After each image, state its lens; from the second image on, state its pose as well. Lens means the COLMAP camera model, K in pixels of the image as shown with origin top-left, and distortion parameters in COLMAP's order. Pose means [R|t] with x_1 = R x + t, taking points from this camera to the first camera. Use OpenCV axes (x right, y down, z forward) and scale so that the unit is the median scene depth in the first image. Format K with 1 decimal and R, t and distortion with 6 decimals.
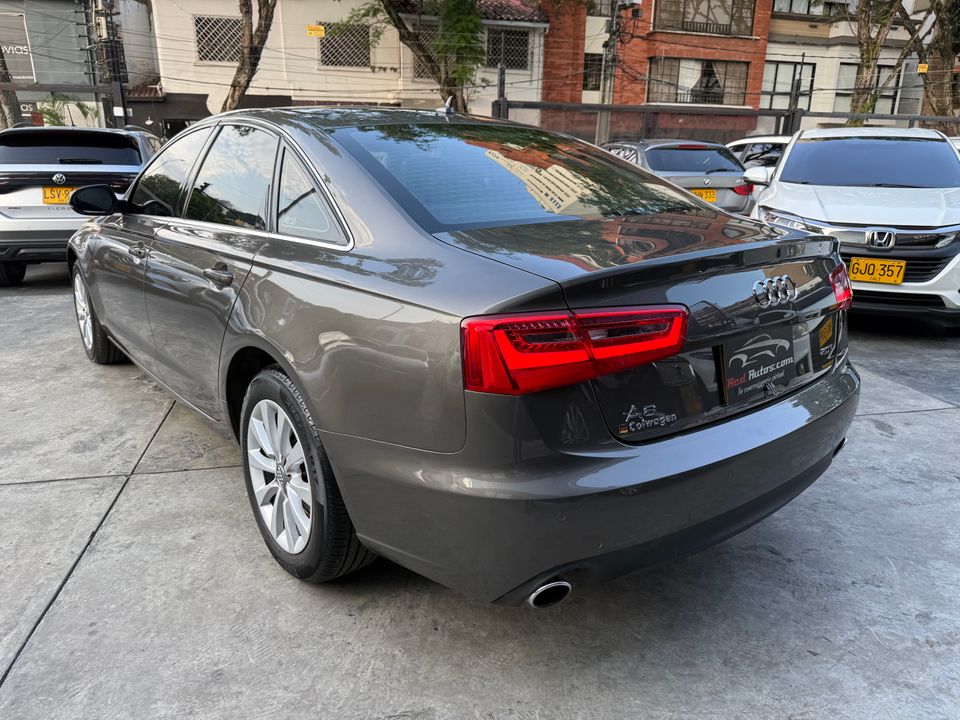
lens RADIAL K [[686.2, 0, 480.9], [0, 686.2, 356.9], [0, 0, 1]] dist [0.023455, -0.027310]
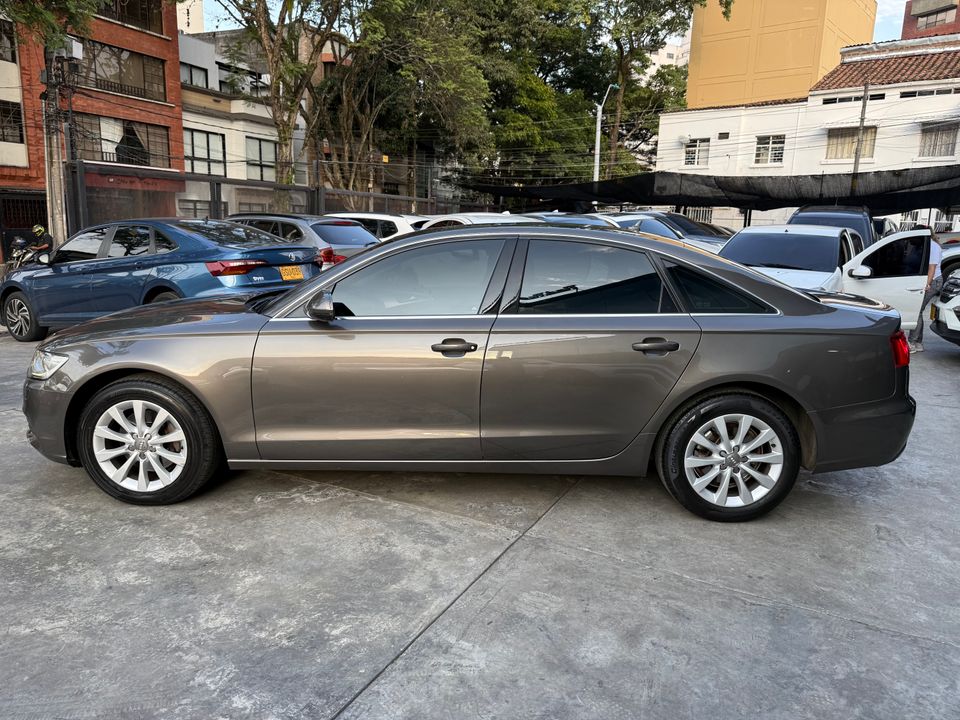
lens RADIAL K [[686.2, 0, 479.3], [0, 686.2, 362.1], [0, 0, 1]] dist [0.023455, -0.027310]
pose [[0.650222, -0.149571, 0.744876, -0.129347], [0.200858, 0.979388, 0.021327, -0.014231], [-0.732713, 0.135747, 0.666862, 0.023865]]
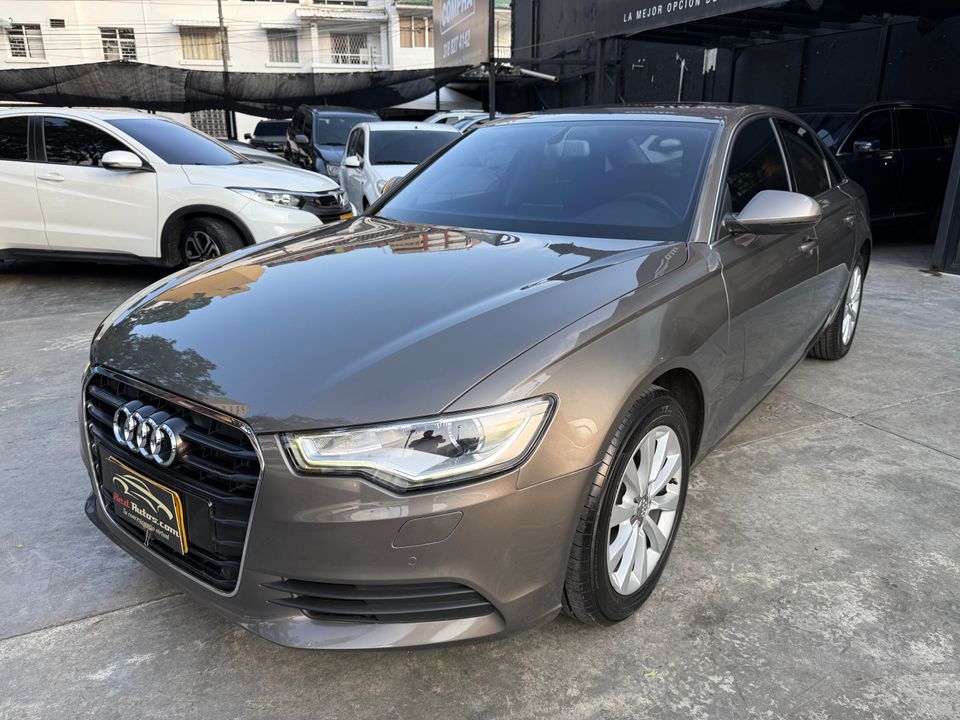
lens RADIAL K [[686.2, 0, 479.0], [0, 686.2, 360.6], [0, 0, 1]] dist [0.023455, -0.027310]
pose [[-0.245437, -0.311436, 0.918024, -0.134298], [0.277063, 0.884953, 0.374291, -0.051344], [-0.928976, 0.346215, -0.130913, 0.162630]]
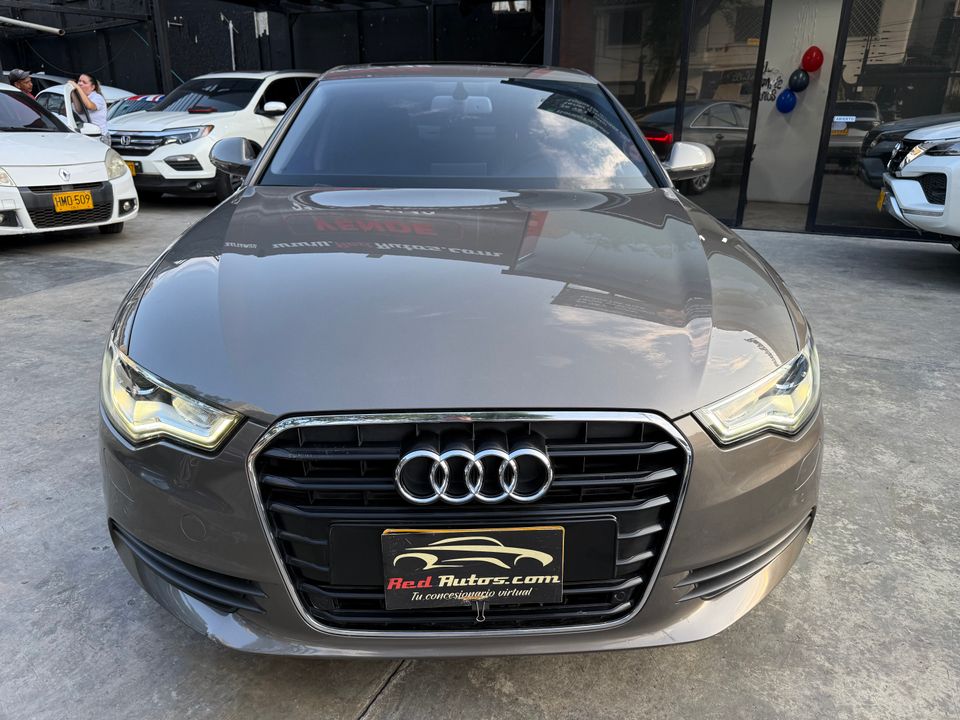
lens RADIAL K [[686.2, 0, 474.8], [0, 686.2, 361.0], [0, 0, 1]] dist [0.023455, -0.027310]
pose [[-0.803954, -0.222937, 0.551324, -0.098268], [0.153588, 0.817786, 0.554651, -0.061950], [-0.574517, 0.530590, -0.623221, 0.206546]]
